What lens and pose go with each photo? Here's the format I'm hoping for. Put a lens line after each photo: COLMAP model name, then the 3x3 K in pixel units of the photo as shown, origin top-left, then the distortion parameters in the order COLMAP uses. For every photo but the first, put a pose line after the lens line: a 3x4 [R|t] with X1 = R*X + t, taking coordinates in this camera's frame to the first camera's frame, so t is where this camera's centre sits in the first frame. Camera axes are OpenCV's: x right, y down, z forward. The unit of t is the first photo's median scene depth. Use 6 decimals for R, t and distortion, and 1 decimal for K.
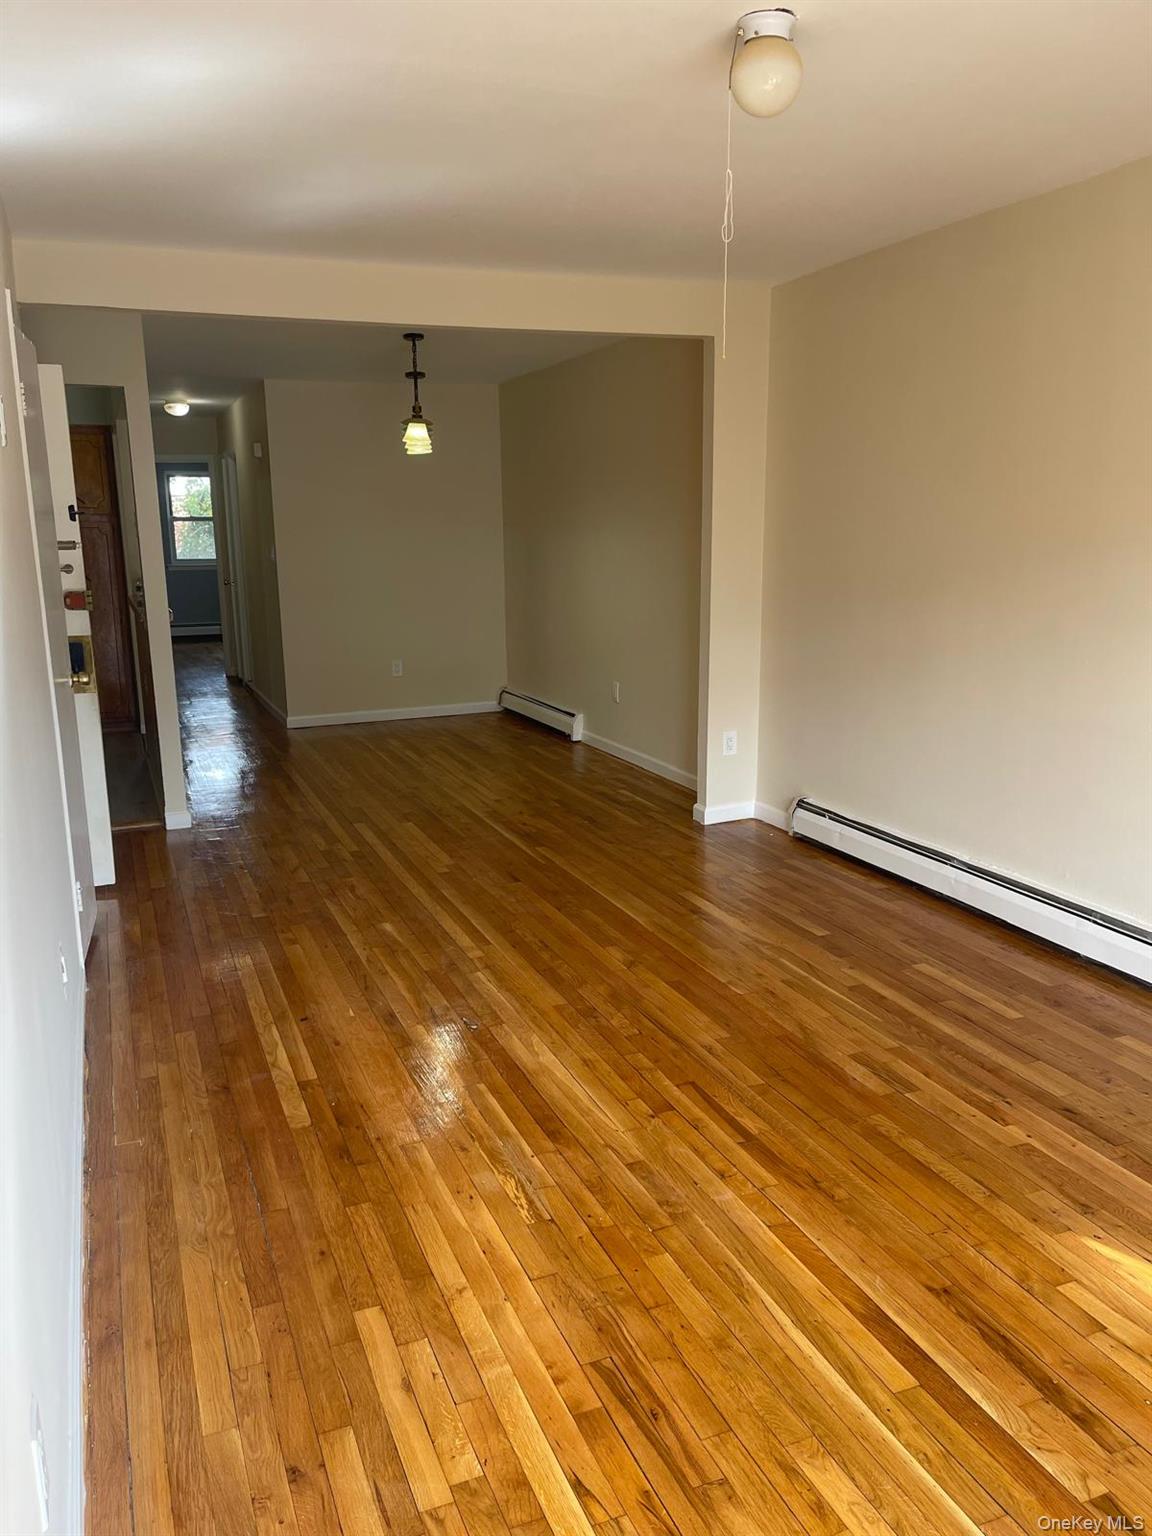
lens RADIAL K [[1164.4, 0, 573.7], [0, 1164.4, 764.7], [0, 0, 1]] dist [0.035040, -0.020948]
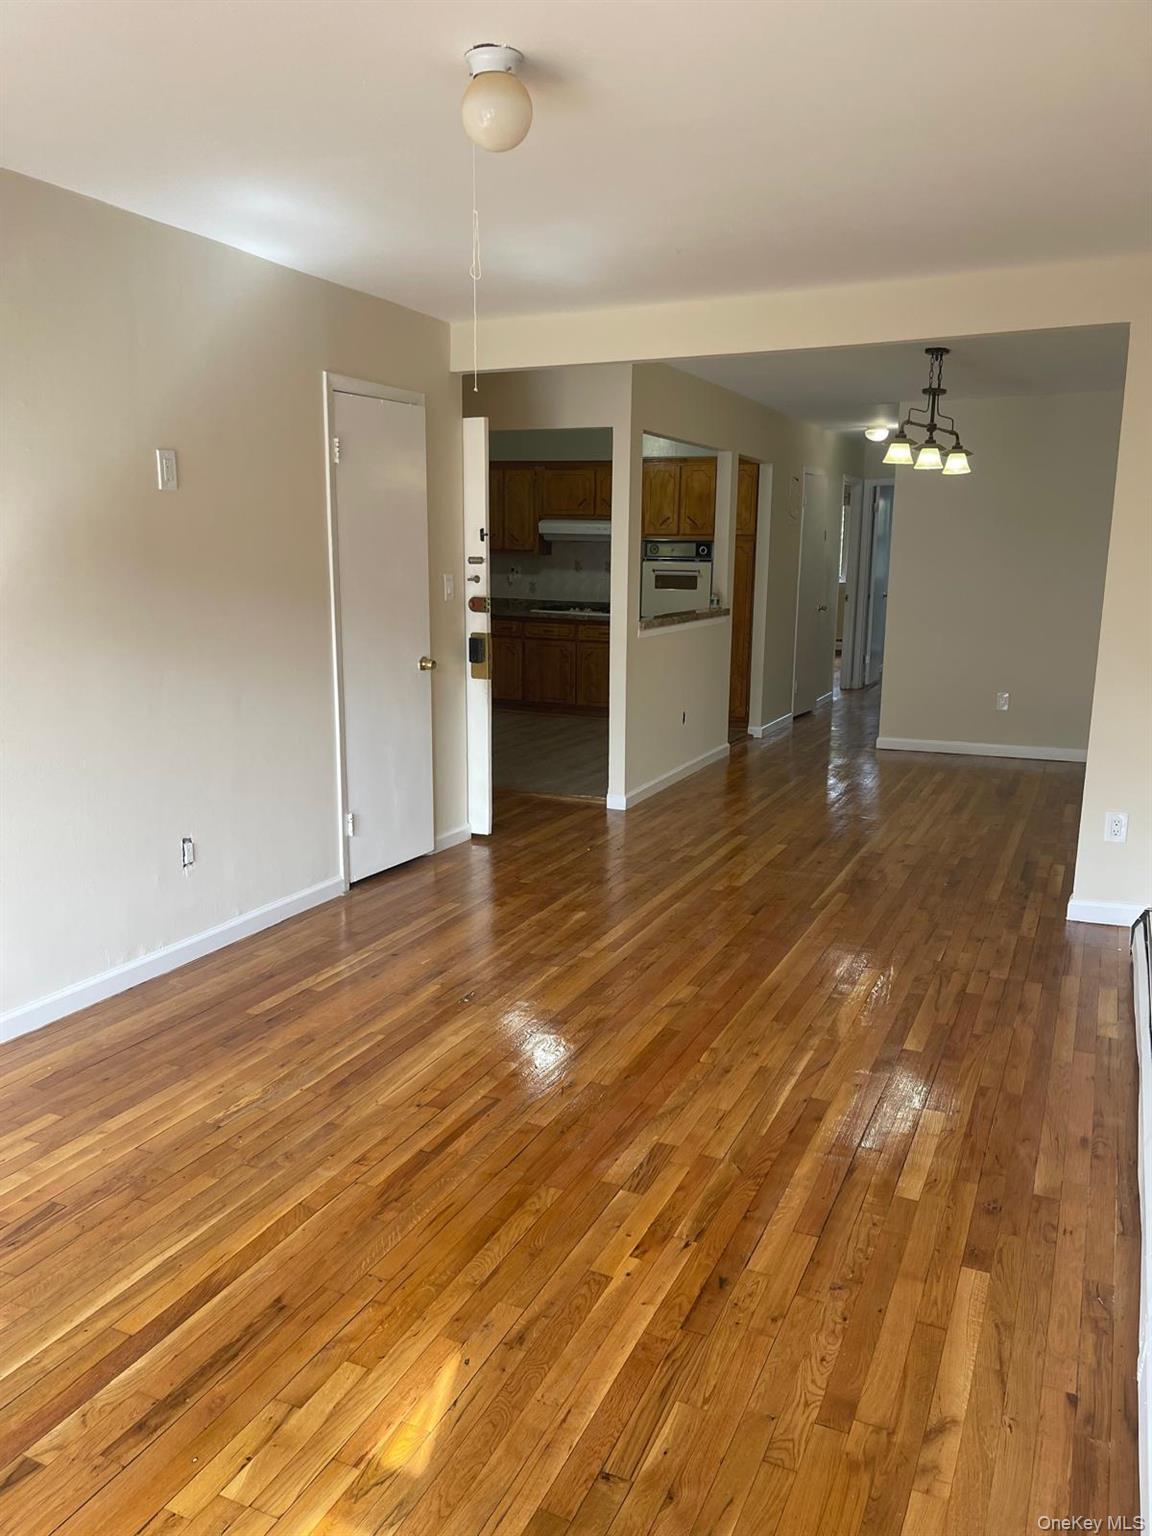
lens RADIAL K [[1160.0, 0, 573.8], [0, 1160.0, 778.5], [0, 0, 1]] dist [0.030666, -0.003966]
pose [[0.684968, 0.162063, -0.710320, 0.664138], [-0.163276, 0.984294, 0.067123, -0.067402], [0.710042, 0.070001, 0.700671, 0.253534]]
